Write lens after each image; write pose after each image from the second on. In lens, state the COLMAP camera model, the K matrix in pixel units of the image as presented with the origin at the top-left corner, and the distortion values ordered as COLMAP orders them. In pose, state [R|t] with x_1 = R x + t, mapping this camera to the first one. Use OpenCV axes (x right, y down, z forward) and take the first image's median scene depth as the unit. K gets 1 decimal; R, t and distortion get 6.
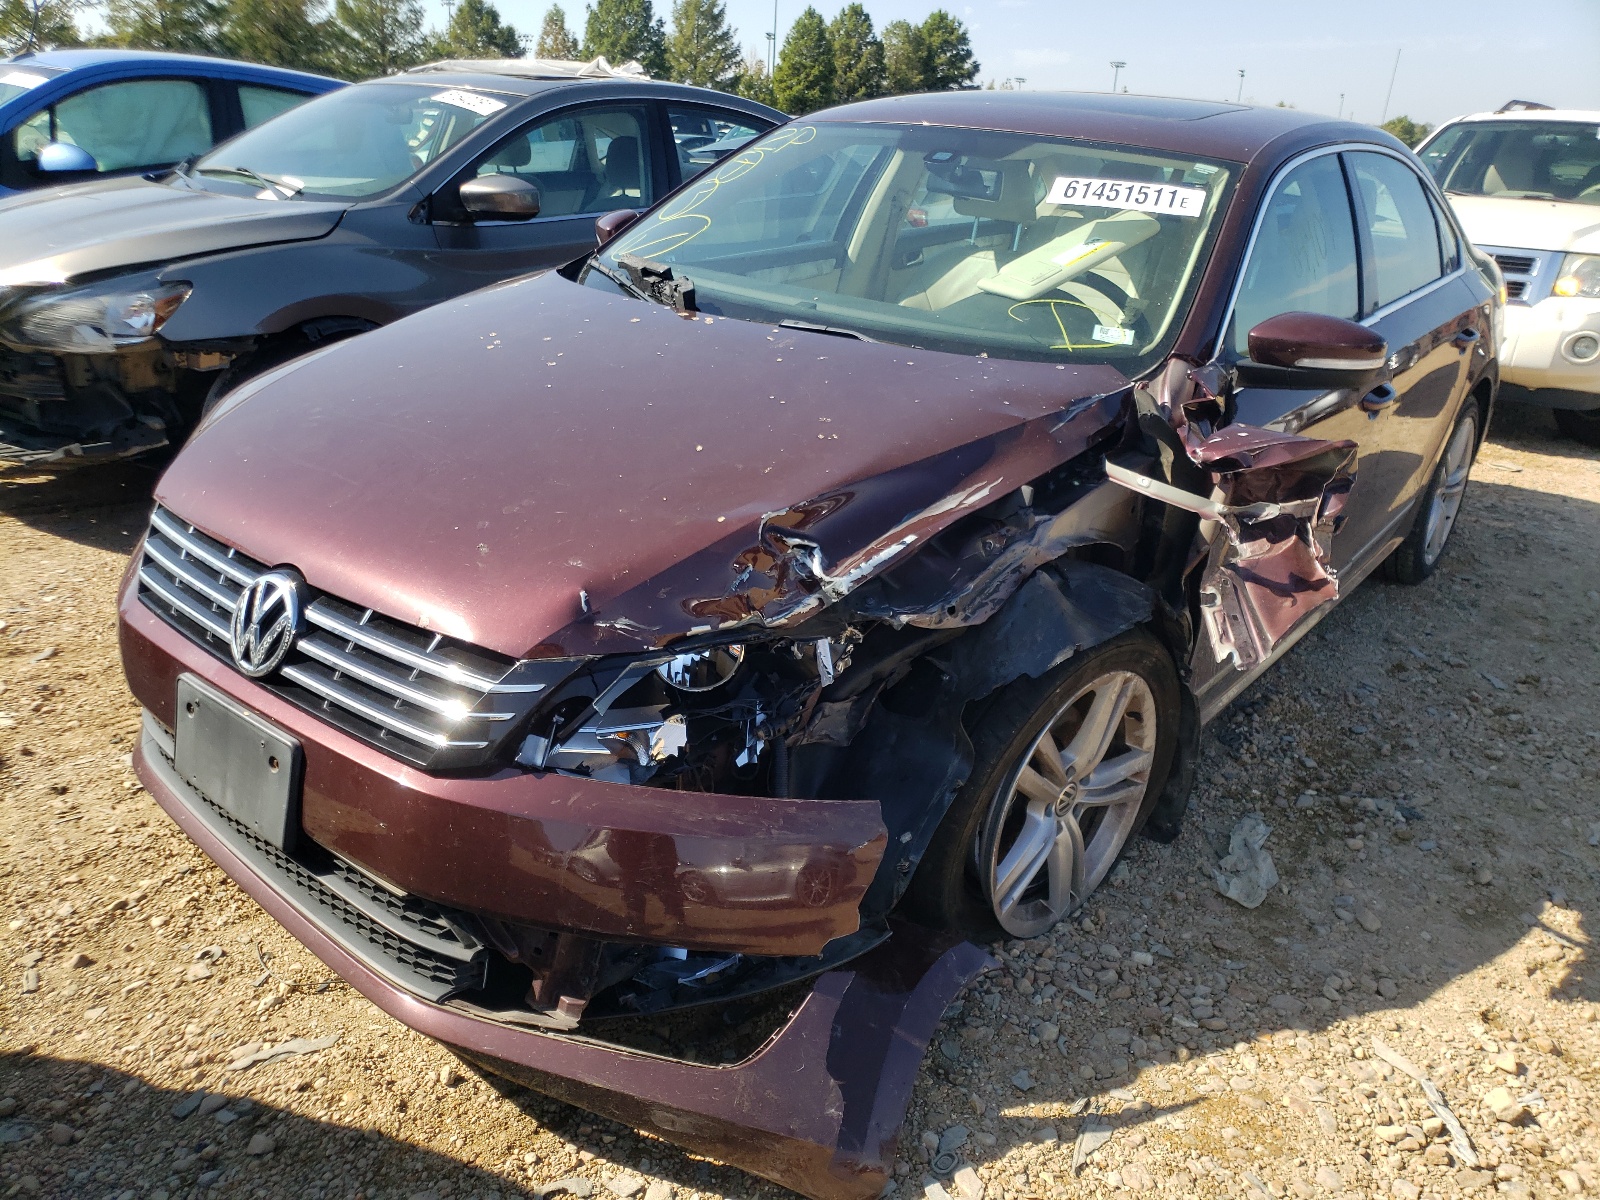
lens RADIAL K [[1402.5, 0, 750.8], [0, 1402.5, 602.5], [0, 0, 1]] dist [-0.057540, 0.173027]
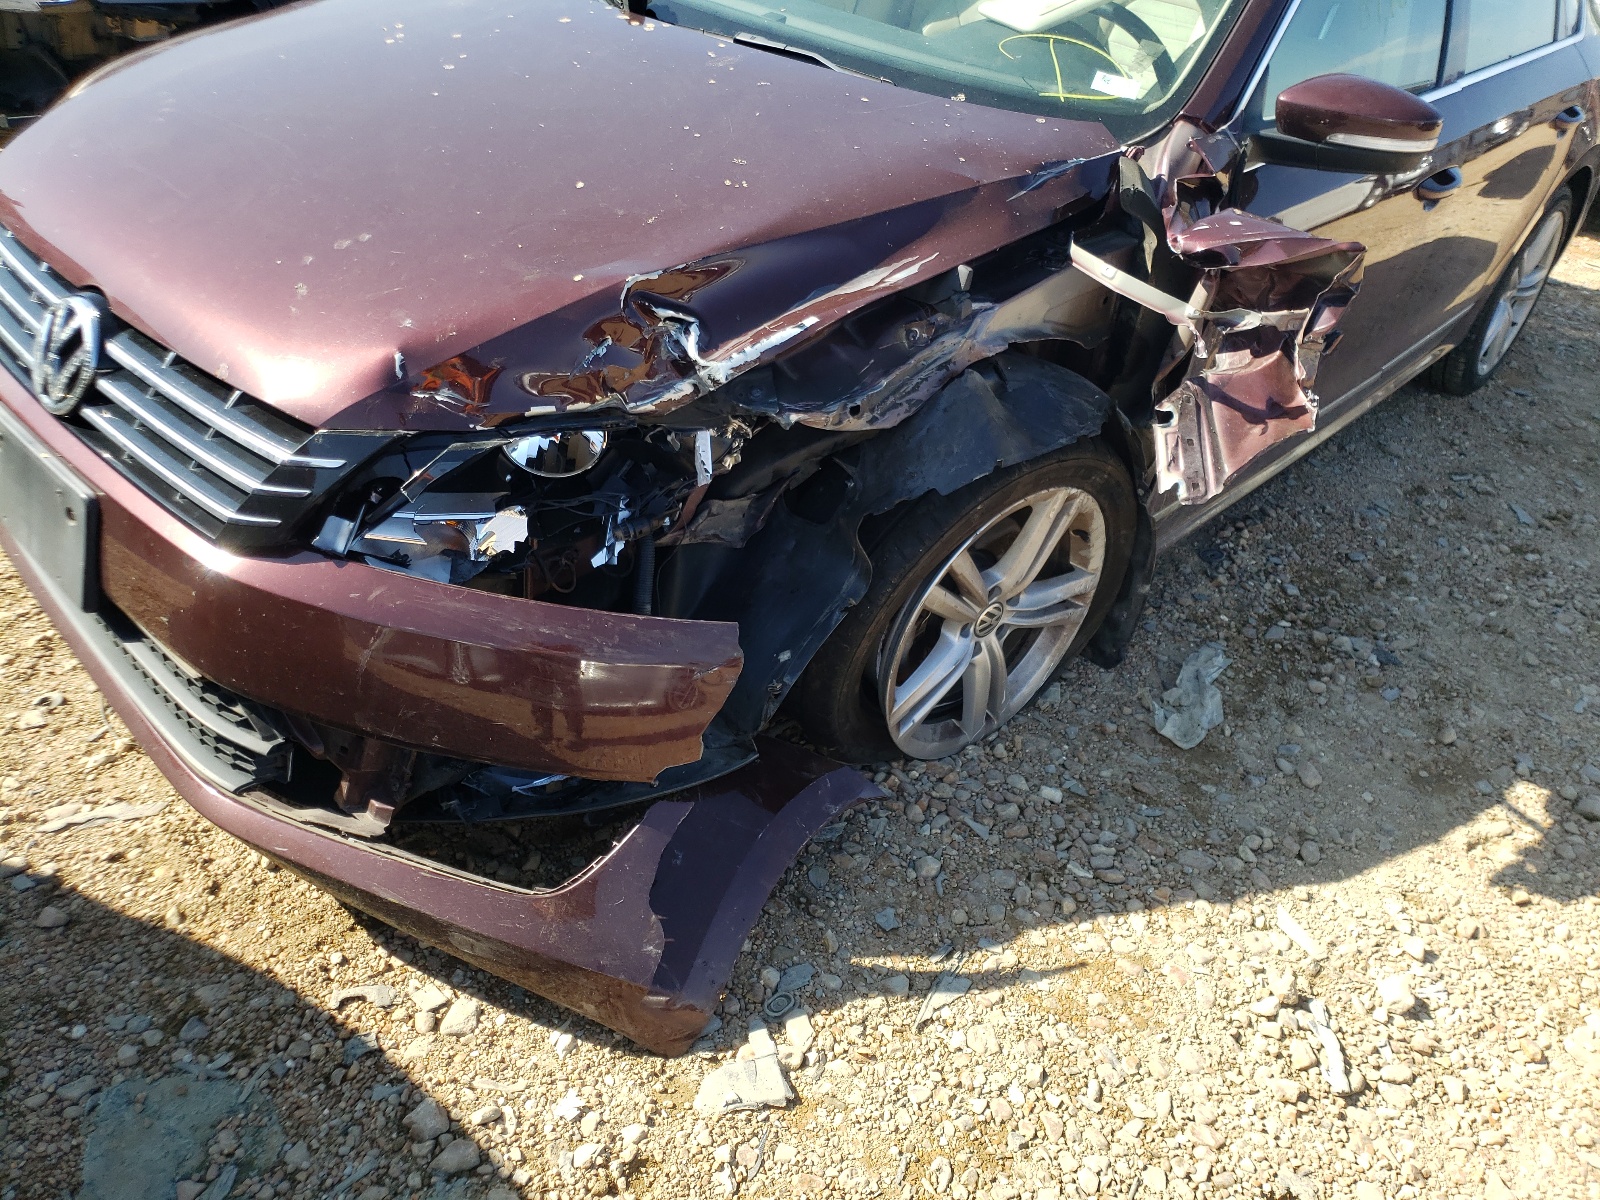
lens RADIAL K [[1362.9, 0, 764.3], [0, 1362.9, 598.6], [0, 0, 1]] dist [0.030611, -0.006006]
pose [[0.995273, 0.092040, -0.030987, 0.117107], [-0.084404, 0.977602, 0.192797, -0.035063], [0.048038, -0.189270, 0.980749, 0.136016]]
